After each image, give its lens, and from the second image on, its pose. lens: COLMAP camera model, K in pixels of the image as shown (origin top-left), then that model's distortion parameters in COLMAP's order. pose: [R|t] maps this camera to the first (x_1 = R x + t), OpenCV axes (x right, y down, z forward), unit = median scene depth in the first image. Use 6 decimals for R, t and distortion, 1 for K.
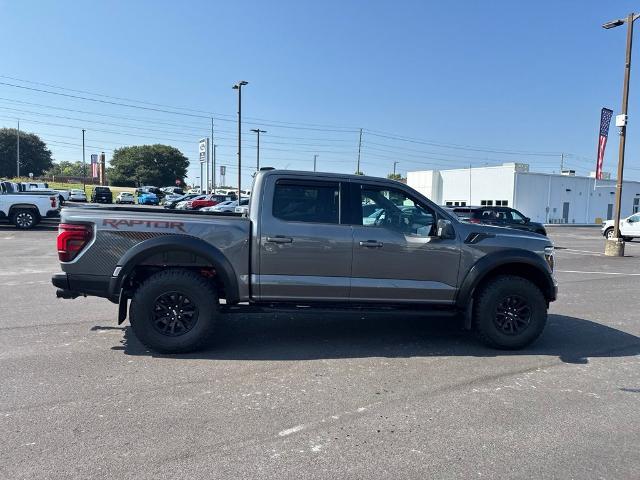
lens RADIAL K [[461.7, 0, 327.8], [0, 461.7, 239.9], [0, 0, 1]] dist [0.018248, -0.002899]
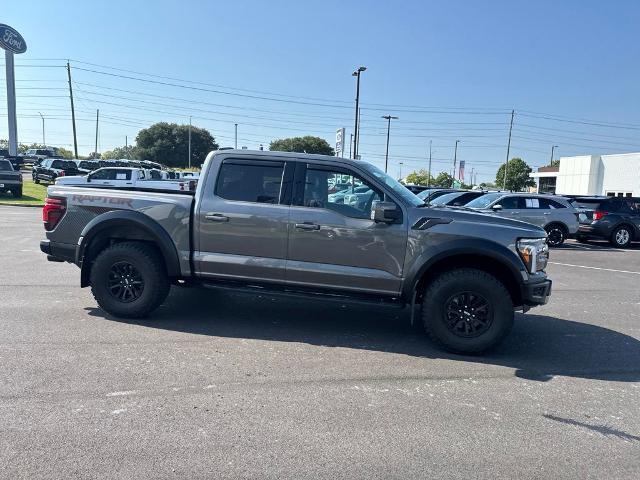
lens RADIAL K [[467.7, 0, 320.0], [0, 467.7, 240.0], [0, 0, 1]] dist [0.051094, -0.075285]
pose [[0.942770, 0.044851, -0.330414, 0.434185], [-0.037965, 0.998907, 0.027268, 0.010382], [0.331275, -0.013164, 0.943442, 0.089126]]
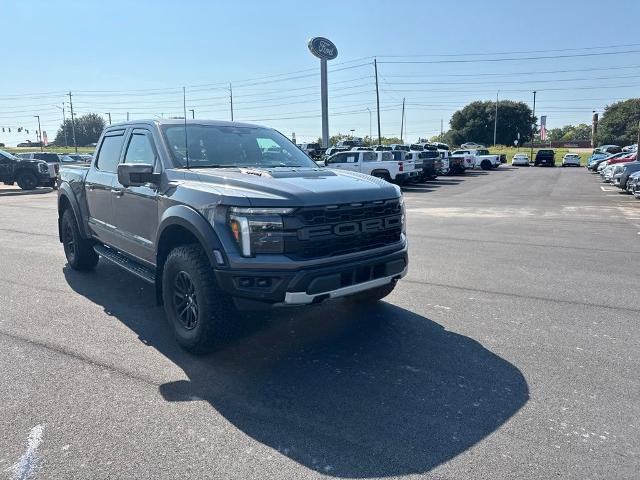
lens RADIAL K [[462.4, 0, 301.4], [0, 462.4, 241.7], [0, 0, 1]] dist [0.058650, -0.079456]
pose [[0.495287, 0.107156, -0.862096, 1.100792], [-0.042316, 0.994161, 0.099260, -0.001335], [0.867698, -0.012682, 0.496929, 0.829778]]
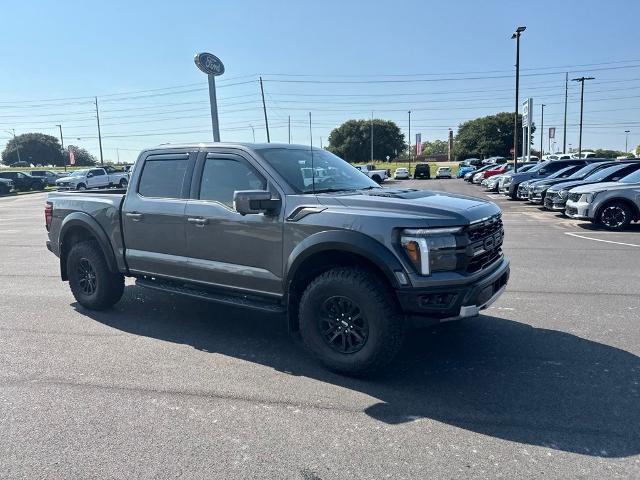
lens RADIAL K [[465.3, 0, 311.3], [0, 465.3, 243.5], [0, 0, 1]] dist [0.107756, -0.176587]
pose [[0.713923, 0.042092, -0.698958, 0.870524], [0.002341, 0.998043, 0.062494, -0.002968], [0.700220, -0.046252, 0.712427, 0.492427]]
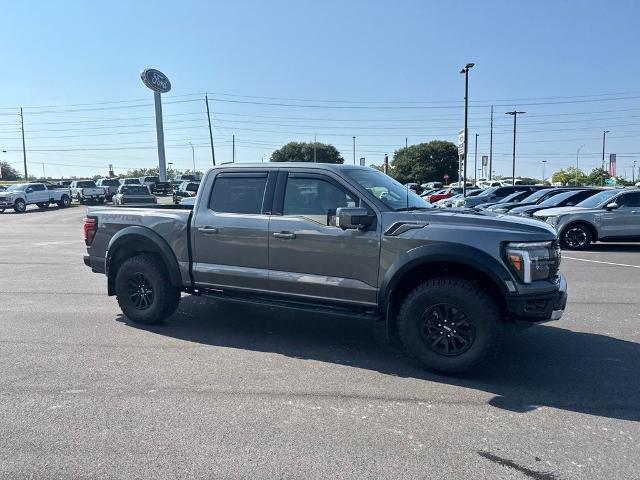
lens RADIAL K [[465.3, 0, 311.3], [0, 465.3, 243.5], [0, 0, 1]] dist [0.107756, -0.176587]
pose [[0.803263, 0.017365, -0.595372, 0.697116], [-0.007417, 0.999789, 0.019152, 0.007237], [0.595579, -0.010968, 0.803222, 0.255863]]
